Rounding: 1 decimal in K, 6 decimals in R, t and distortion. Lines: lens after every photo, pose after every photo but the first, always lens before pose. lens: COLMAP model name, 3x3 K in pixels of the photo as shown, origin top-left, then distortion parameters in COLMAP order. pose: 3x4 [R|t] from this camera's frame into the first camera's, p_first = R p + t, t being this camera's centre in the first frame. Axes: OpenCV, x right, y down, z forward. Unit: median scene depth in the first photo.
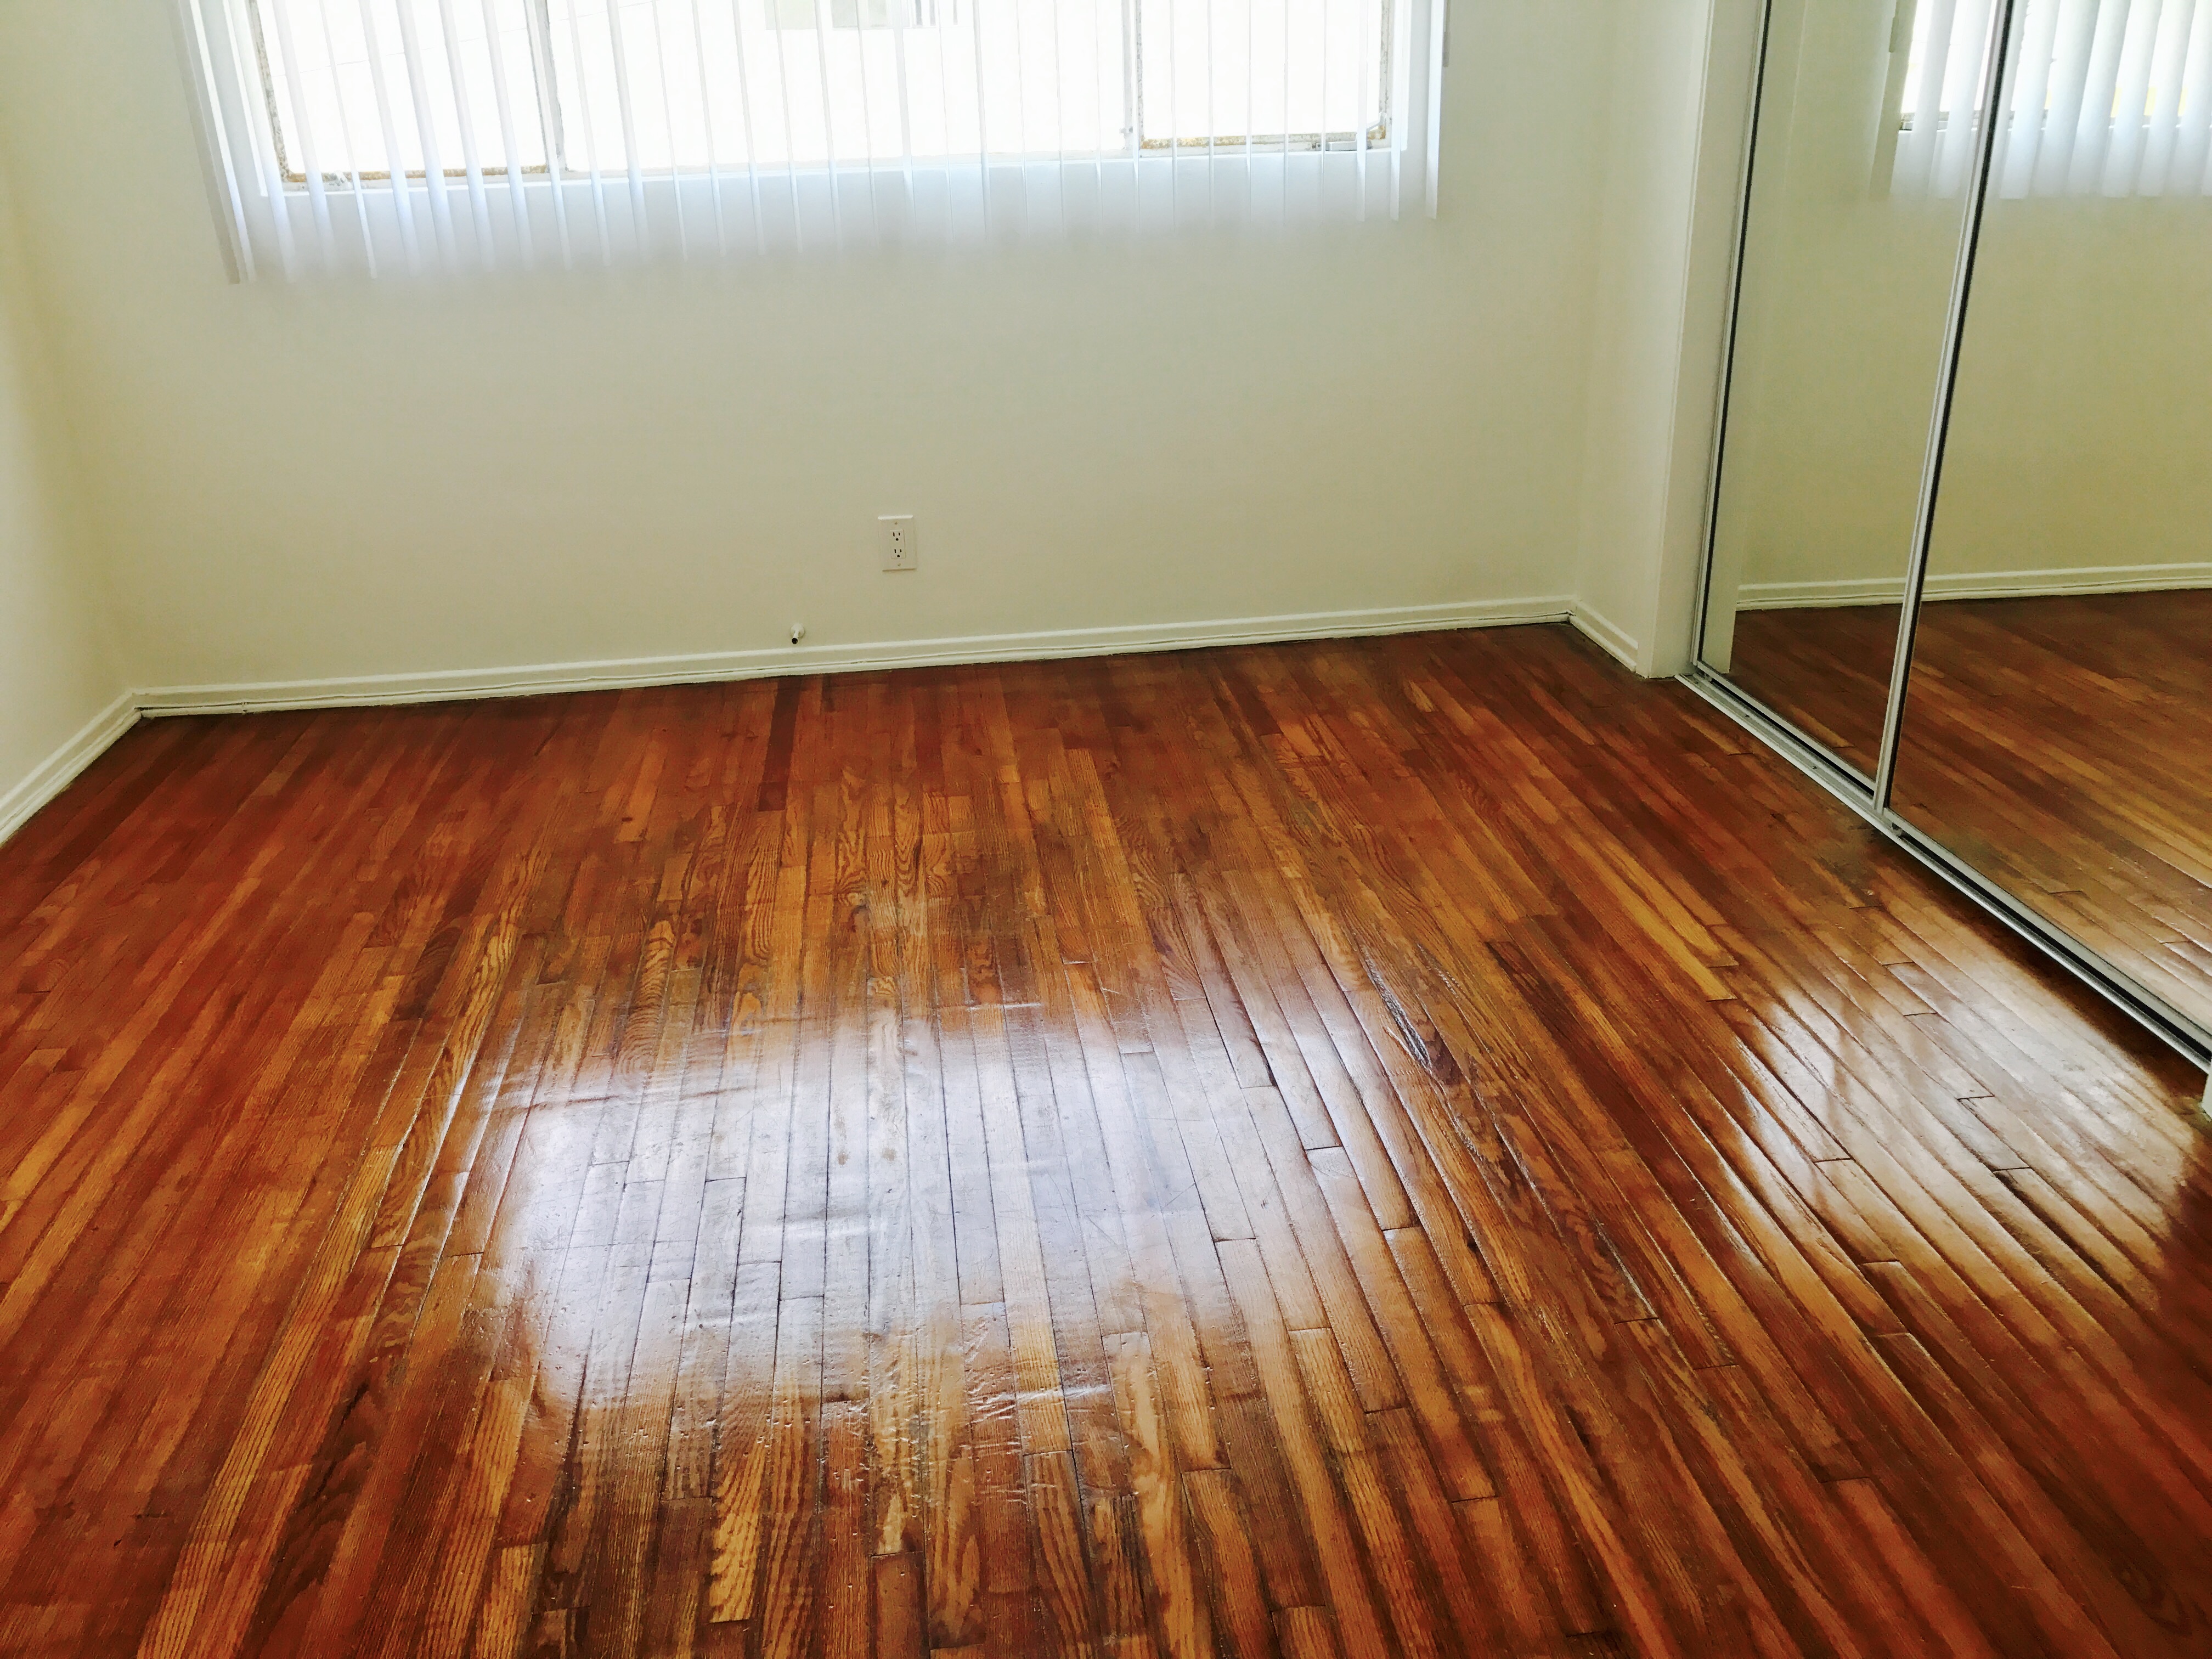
lens RADIAL K [[1840.7, 0, 1085.8], [0, 1840.7, 833.2], [0, 0, 1]] dist [0.023955, -0.002020]
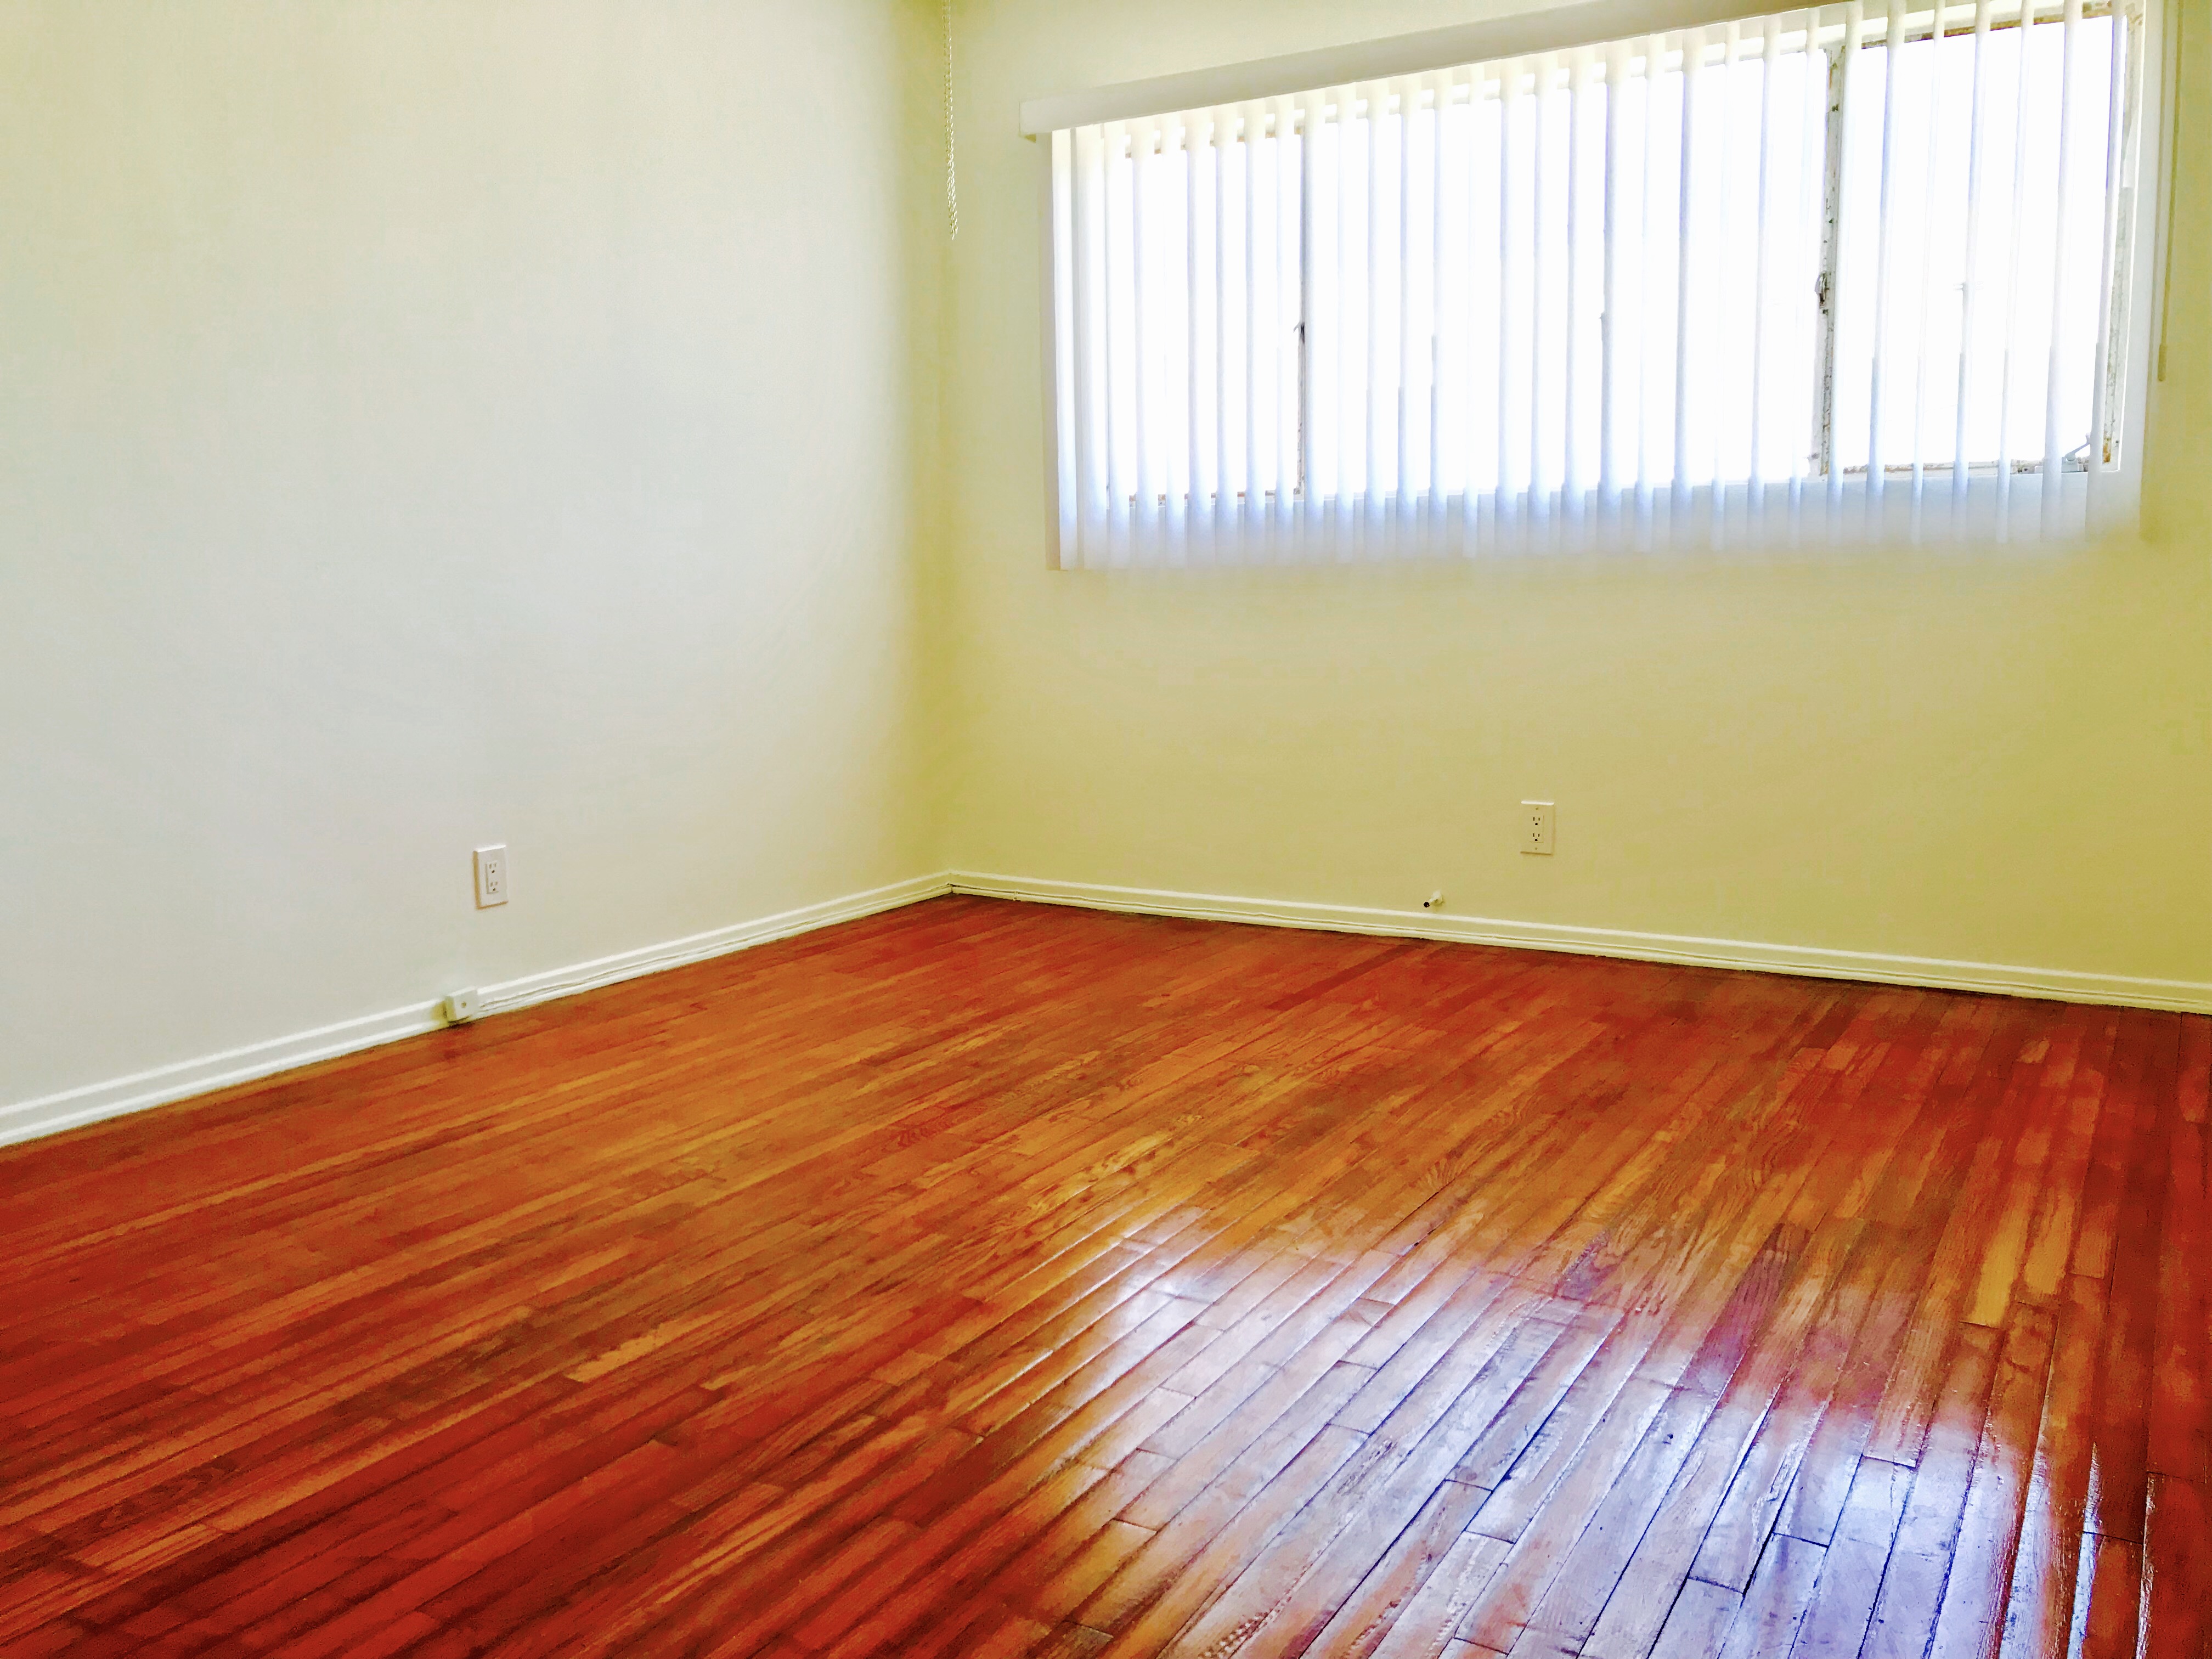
lens RADIAL K [[1808.2, 0, 1054.2], [0, 1808.2, 824.8], [0, 0, 1]] dist [0.005207, -0.001206]
pose [[0.786890, 0.111649, -0.606909, 0.412406], [-0.251985, 0.955900, -0.150861, 0.087361], [0.563300, 0.271643, 0.780322, 0.059709]]
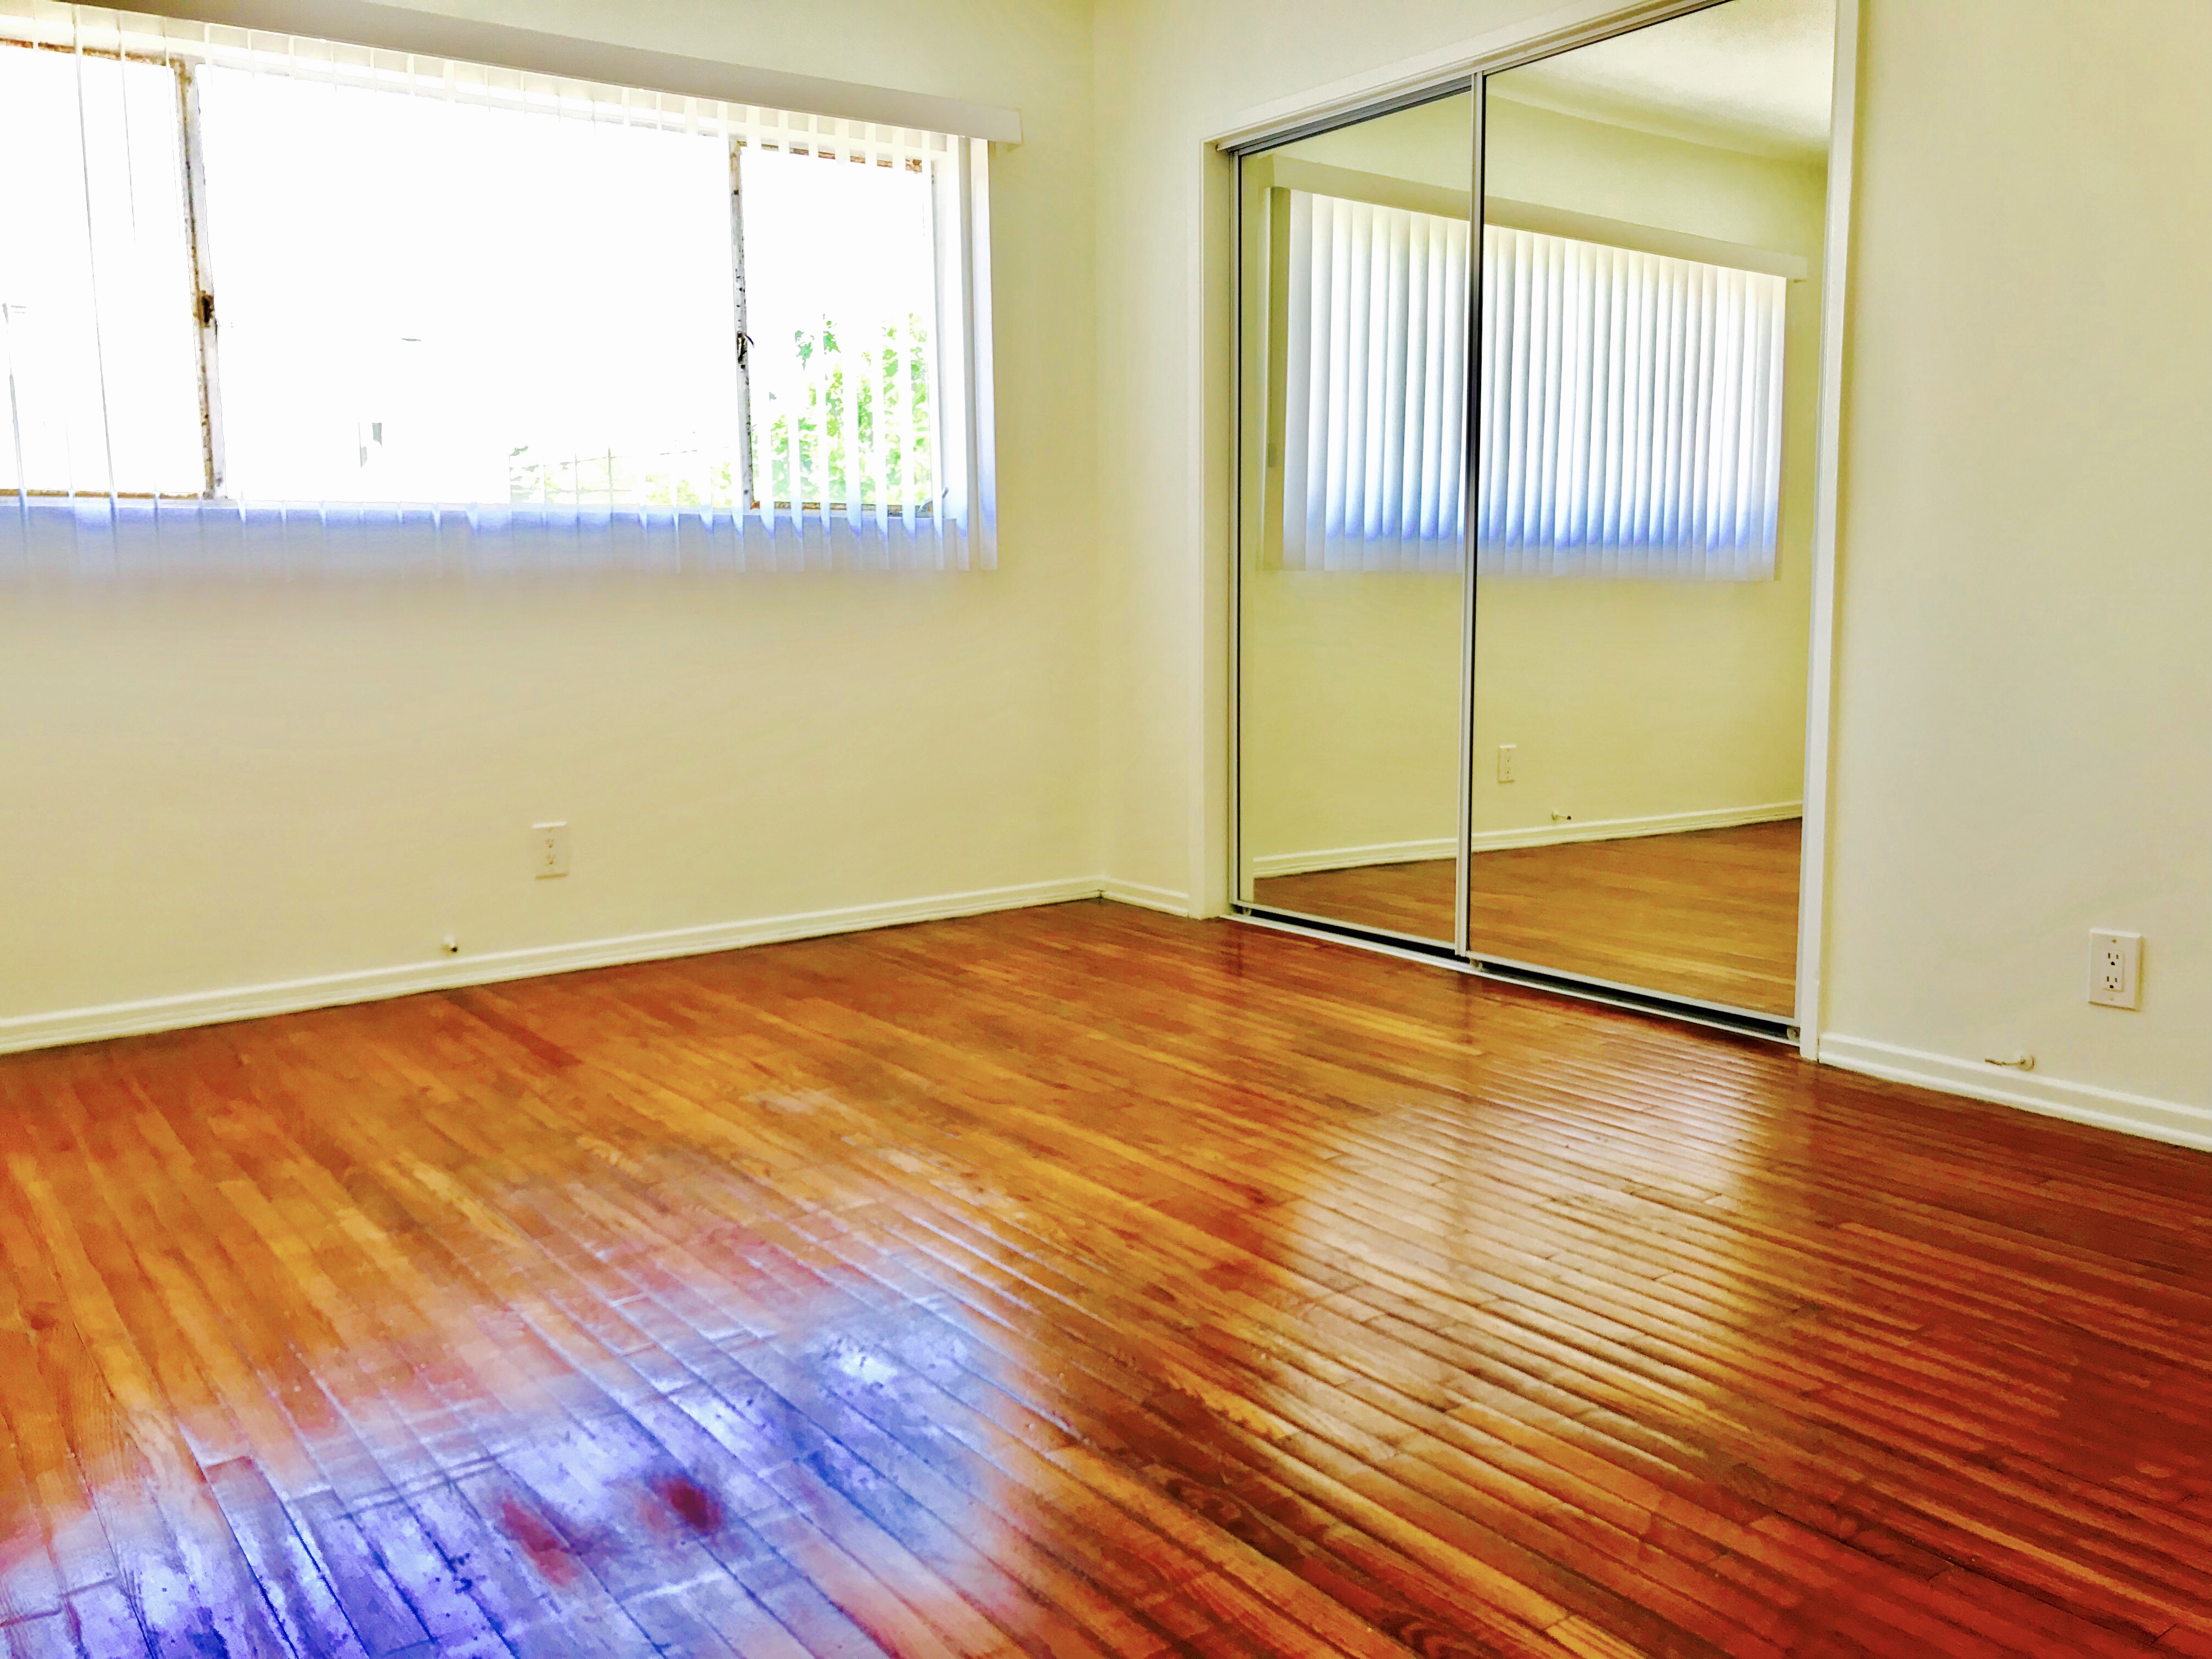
lens RADIAL K [[1840.7, 0, 1085.8], [0, 1840.7, 833.2], [0, 0, 1]] dist [0.023955, -0.002020]
pose [[0.872479, -0.044085, 0.486659, -0.461176], [0.173267, 0.959122, -0.223747, 0.158328], [-0.456902, 0.279537, 0.844453, -0.024251]]
